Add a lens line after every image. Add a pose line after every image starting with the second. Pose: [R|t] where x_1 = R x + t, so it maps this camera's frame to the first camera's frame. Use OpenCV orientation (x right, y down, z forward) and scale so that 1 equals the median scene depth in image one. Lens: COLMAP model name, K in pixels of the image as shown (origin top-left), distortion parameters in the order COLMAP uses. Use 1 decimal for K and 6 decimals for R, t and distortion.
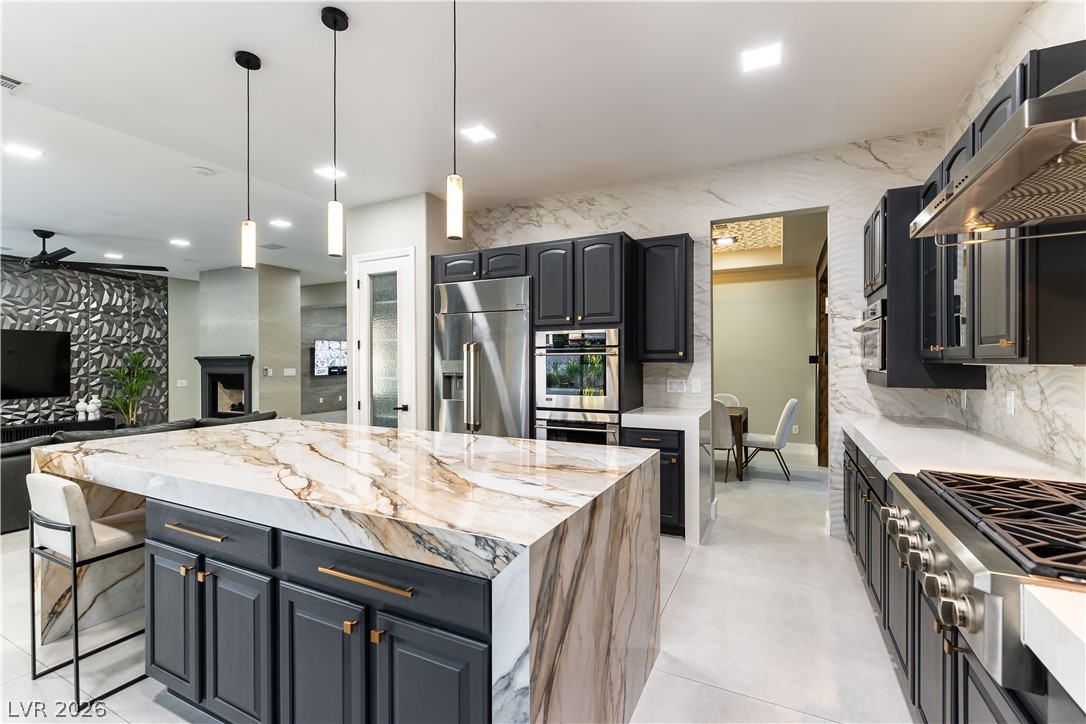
lens RADIAL K [[472.9, 0, 544.4], [0, 472.9, 362.4], [0, 0, 1]] dist [0.001260, 0.000405]
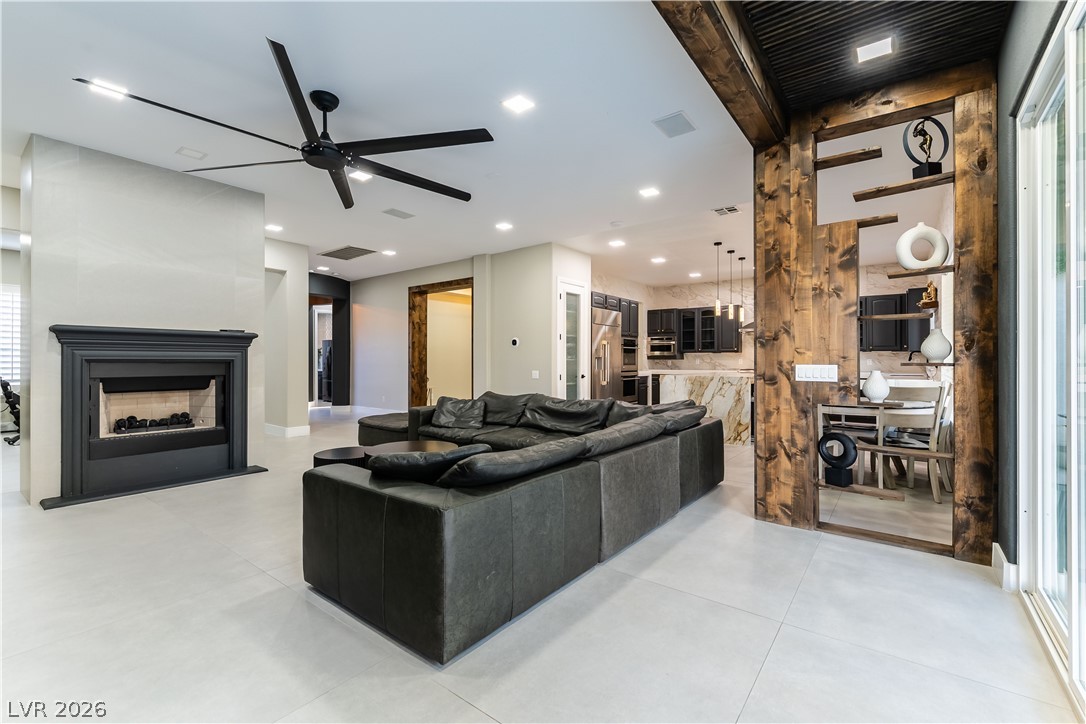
lens RADIAL K [[472.9, 0, 540.5], [0, 472.9, 363.4], [0, 0, 1]] dist [0.001260, 0.000405]
pose [[0.191486, -0.003156, 0.981490, -2.296190], [0.000685, 0.999995, 0.003082, 0.051944], [-0.981495, 0.000083, 0.191487, 0.948001]]
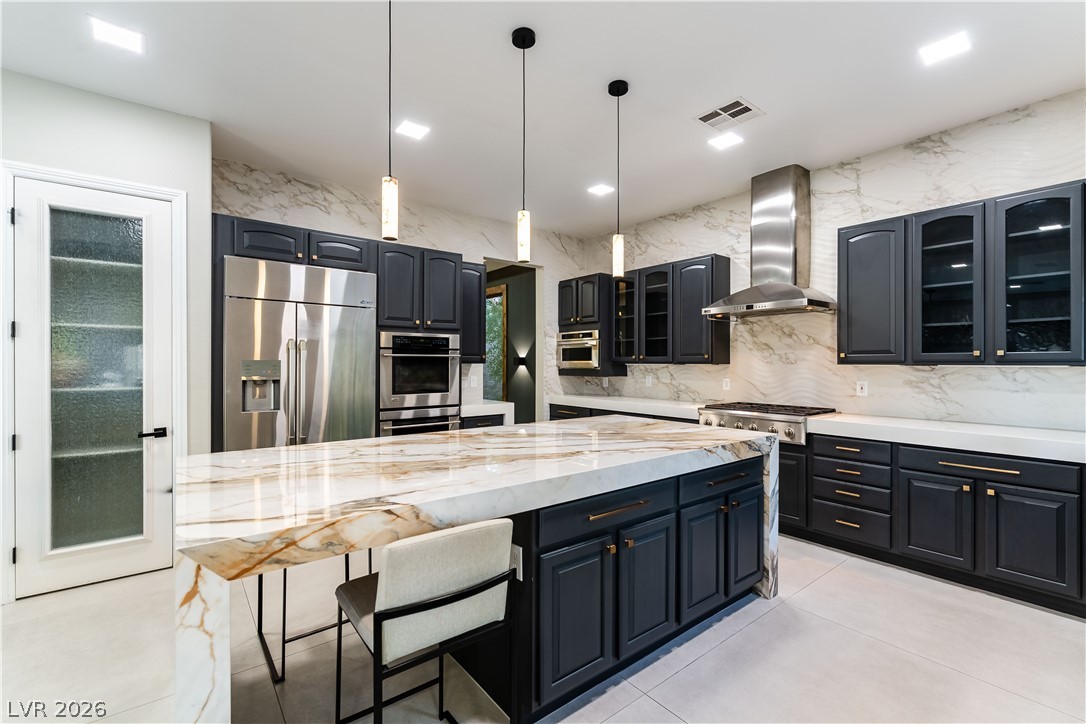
lens RADIAL K [[472.9, 0, 544.6], [0, 472.9, 363.0], [0, 0, 1]] dist [0.001260, 0.000405]
pose [[0.423960, 0.002525, 0.905677, -0.760254], [-0.000315, 0.999996, -0.002640, 0.002338], [-0.905681, 0.000834, 0.423959, 0.278970]]
